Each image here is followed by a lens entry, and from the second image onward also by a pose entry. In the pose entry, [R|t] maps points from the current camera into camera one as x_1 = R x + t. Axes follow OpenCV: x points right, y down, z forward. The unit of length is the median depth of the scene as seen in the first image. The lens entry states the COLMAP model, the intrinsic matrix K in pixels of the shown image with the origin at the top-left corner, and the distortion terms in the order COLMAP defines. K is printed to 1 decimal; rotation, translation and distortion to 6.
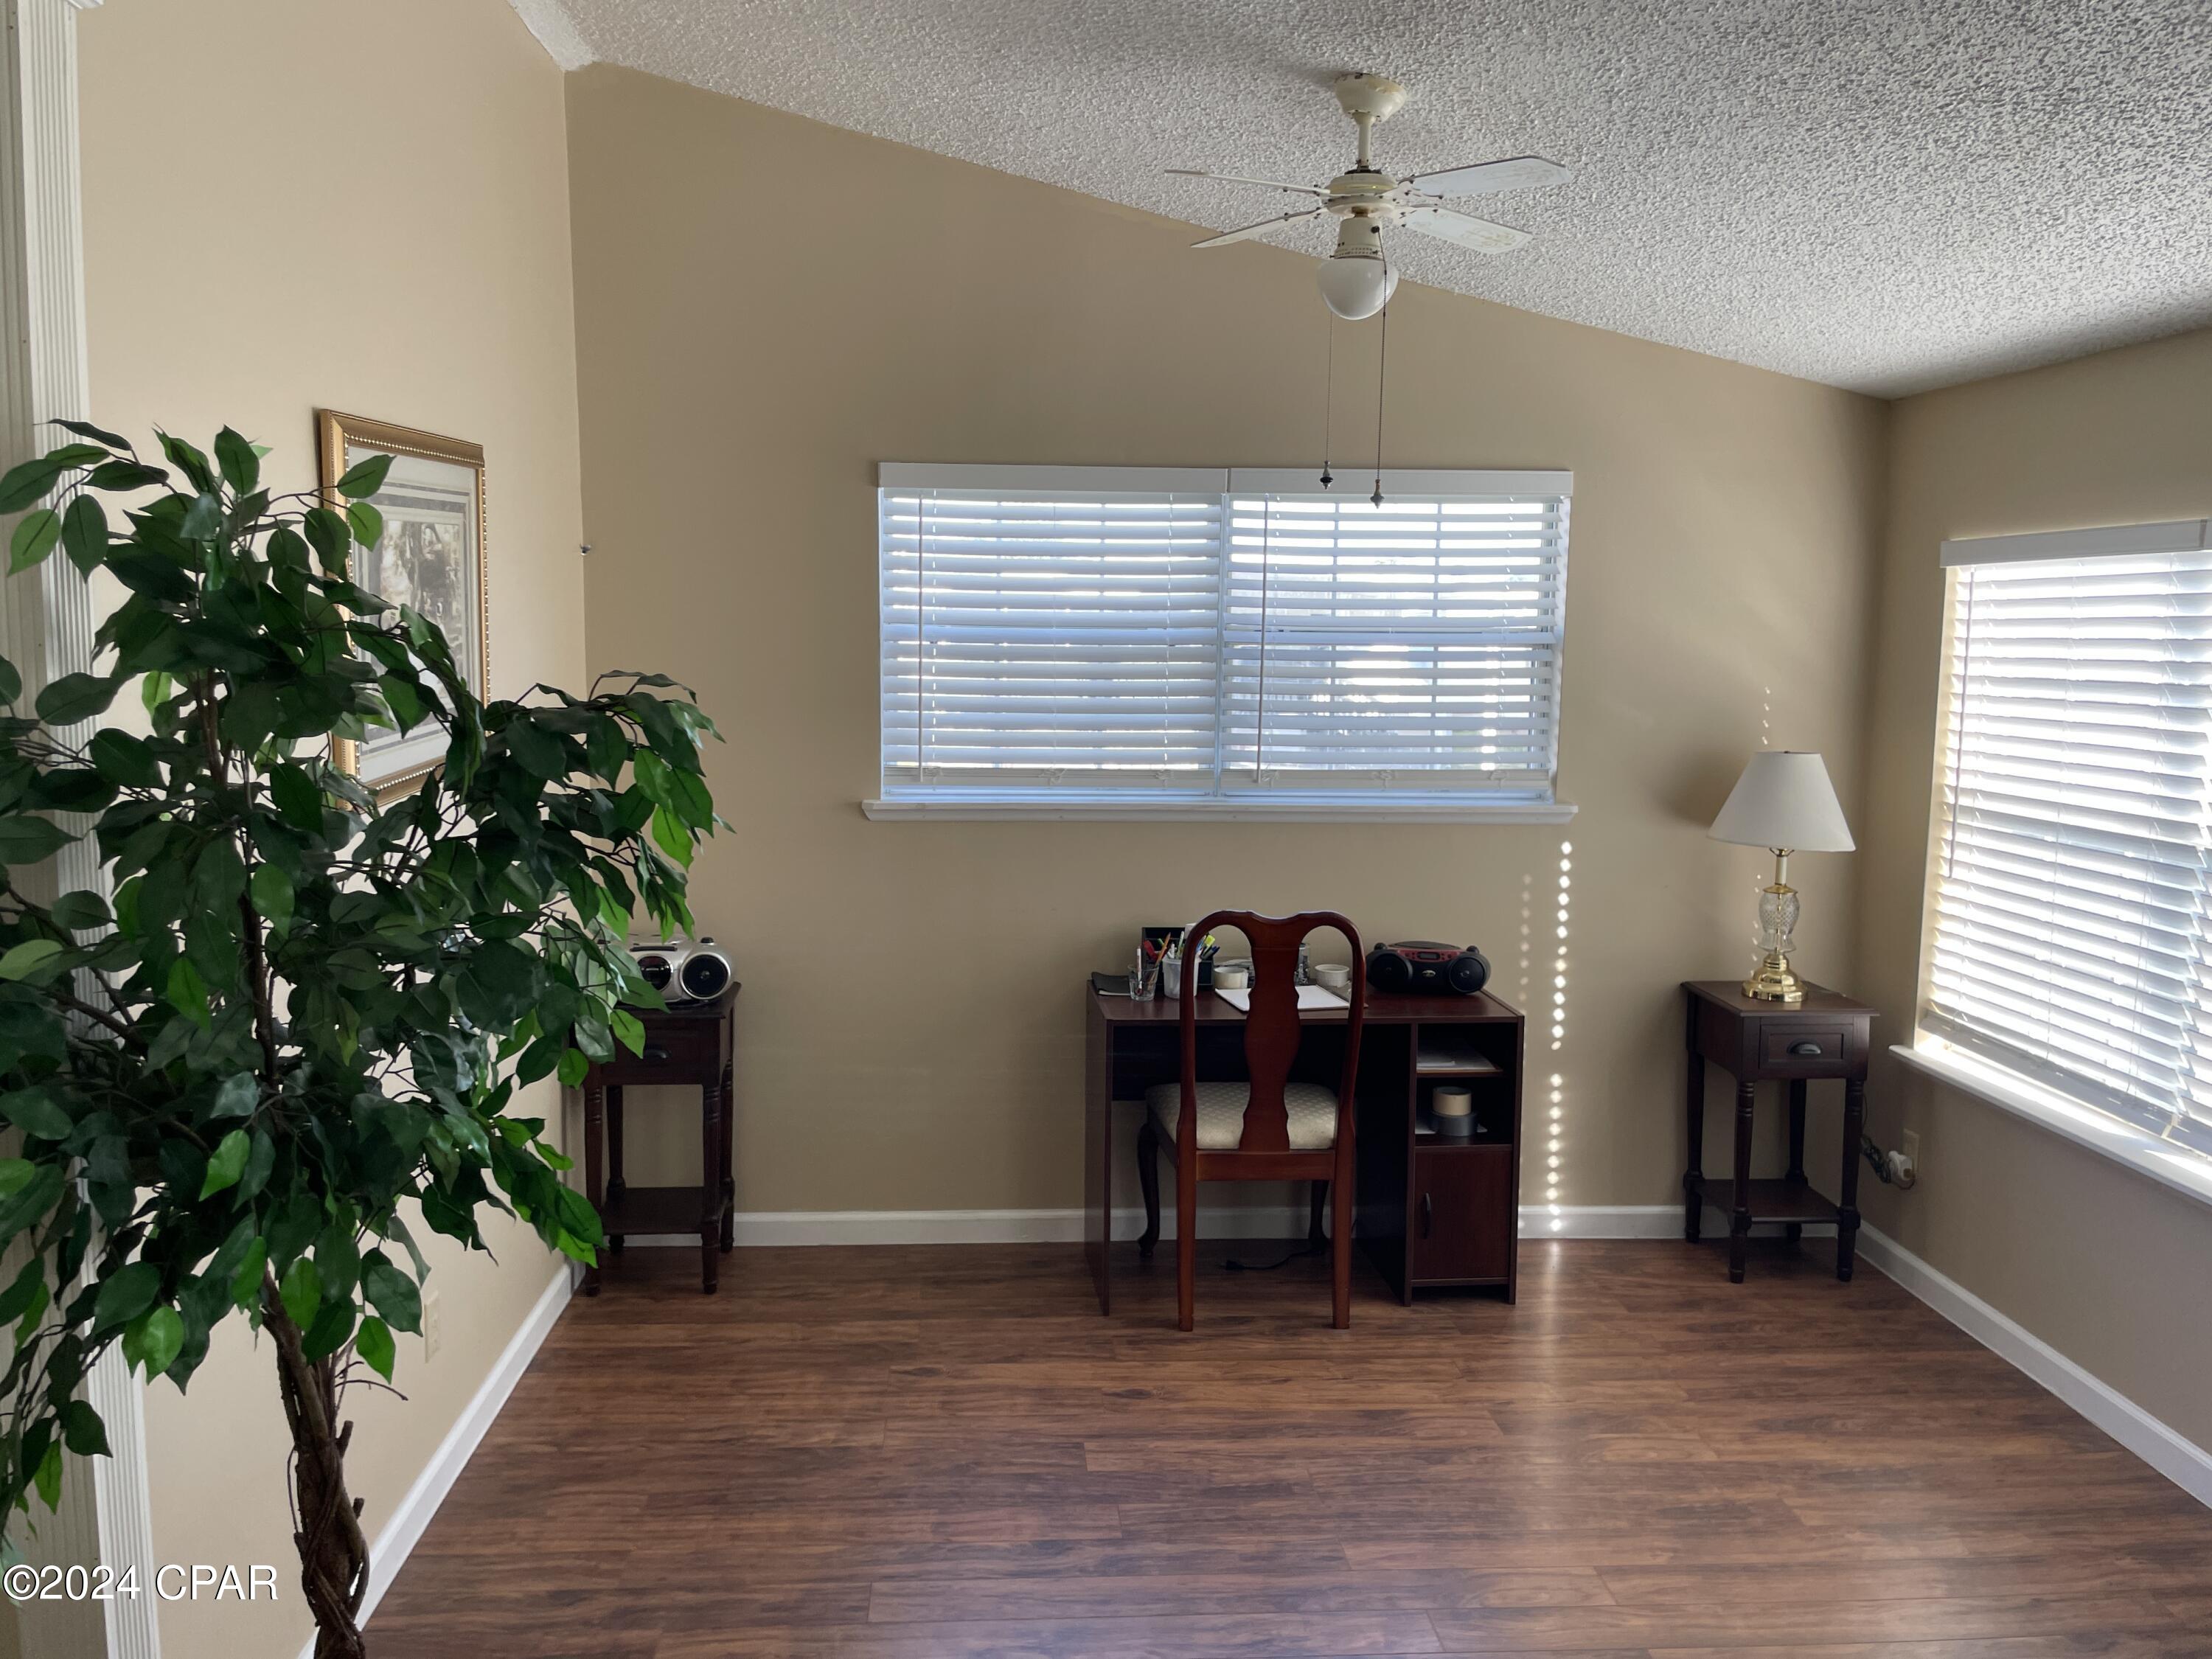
lens RADIAL K [[1686.6, 0, 1095.4], [0, 1686.6, 809.7], [0, 0, 1]] dist [0.095183, -0.134715]
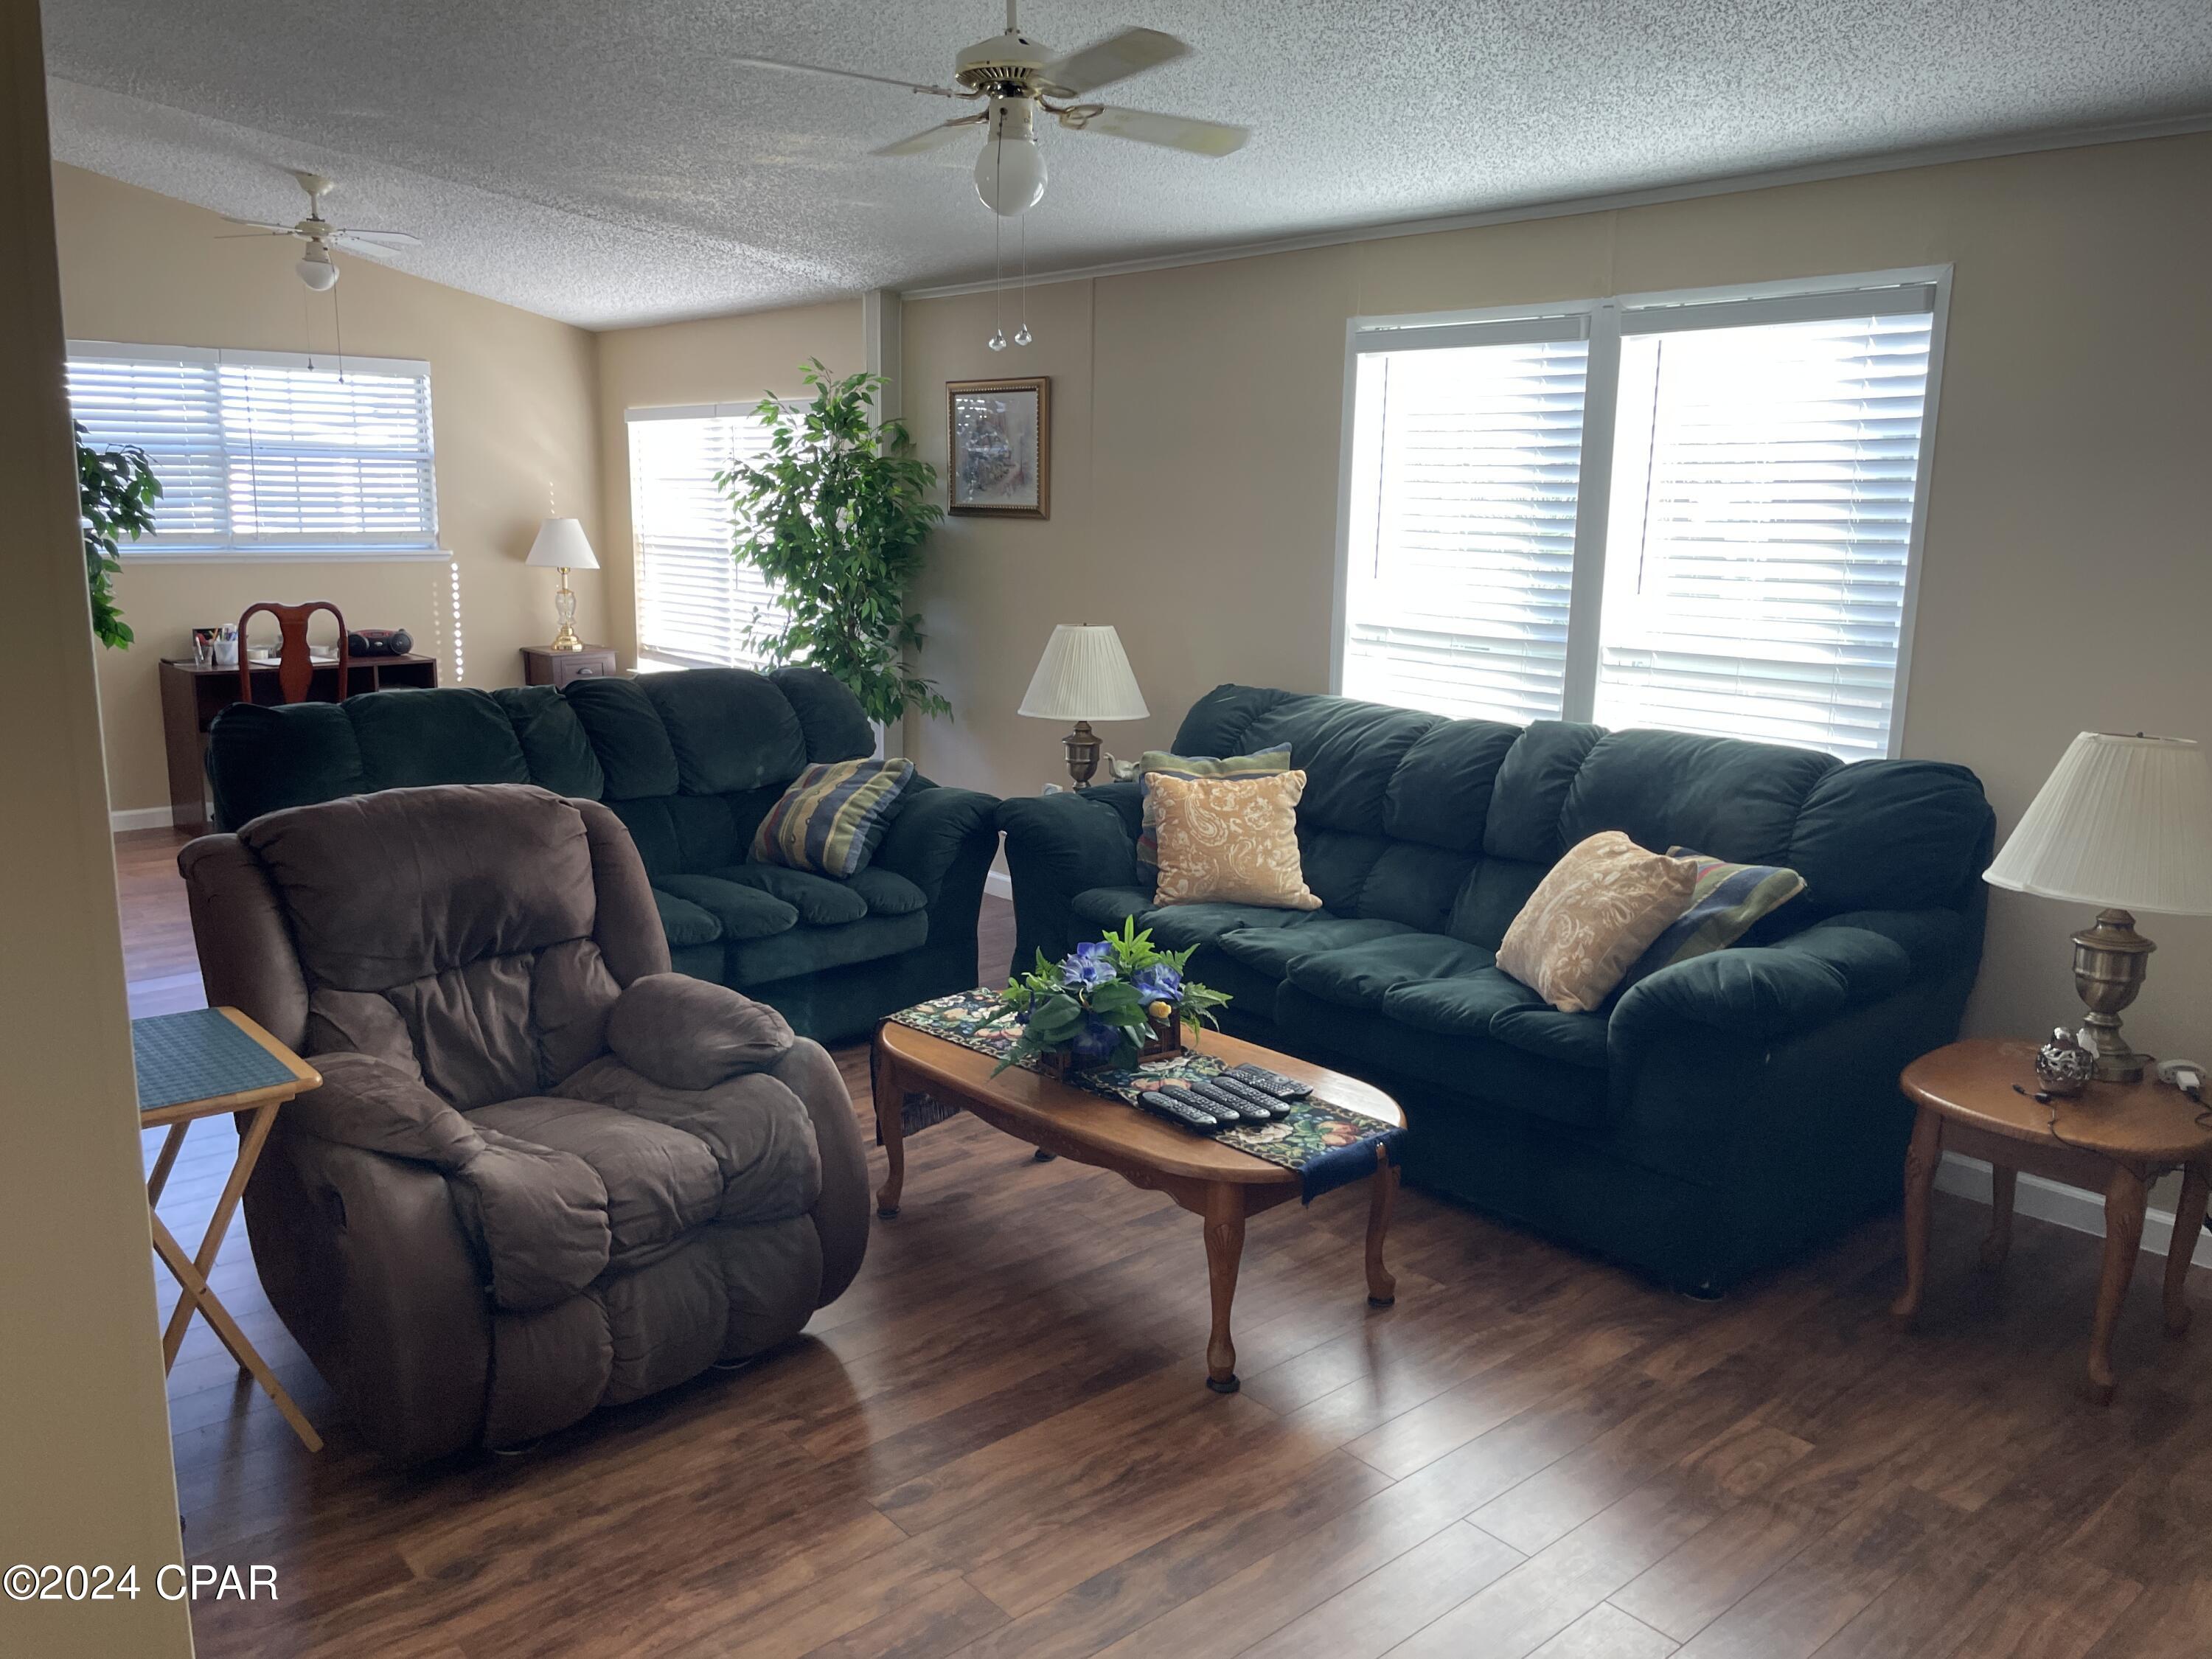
lens RADIAL K [[1686.6, 0, 1090.7], [0, 1686.6, 825.1], [0, 0, 1]] dist [0.095183, -0.134715]
pose [[0.798817, -0.115856, 0.590312, -0.288287], [0.058109, 0.991551, 0.115970, 0.119535], [-0.598760, -0.058337, 0.798801, -0.901549]]
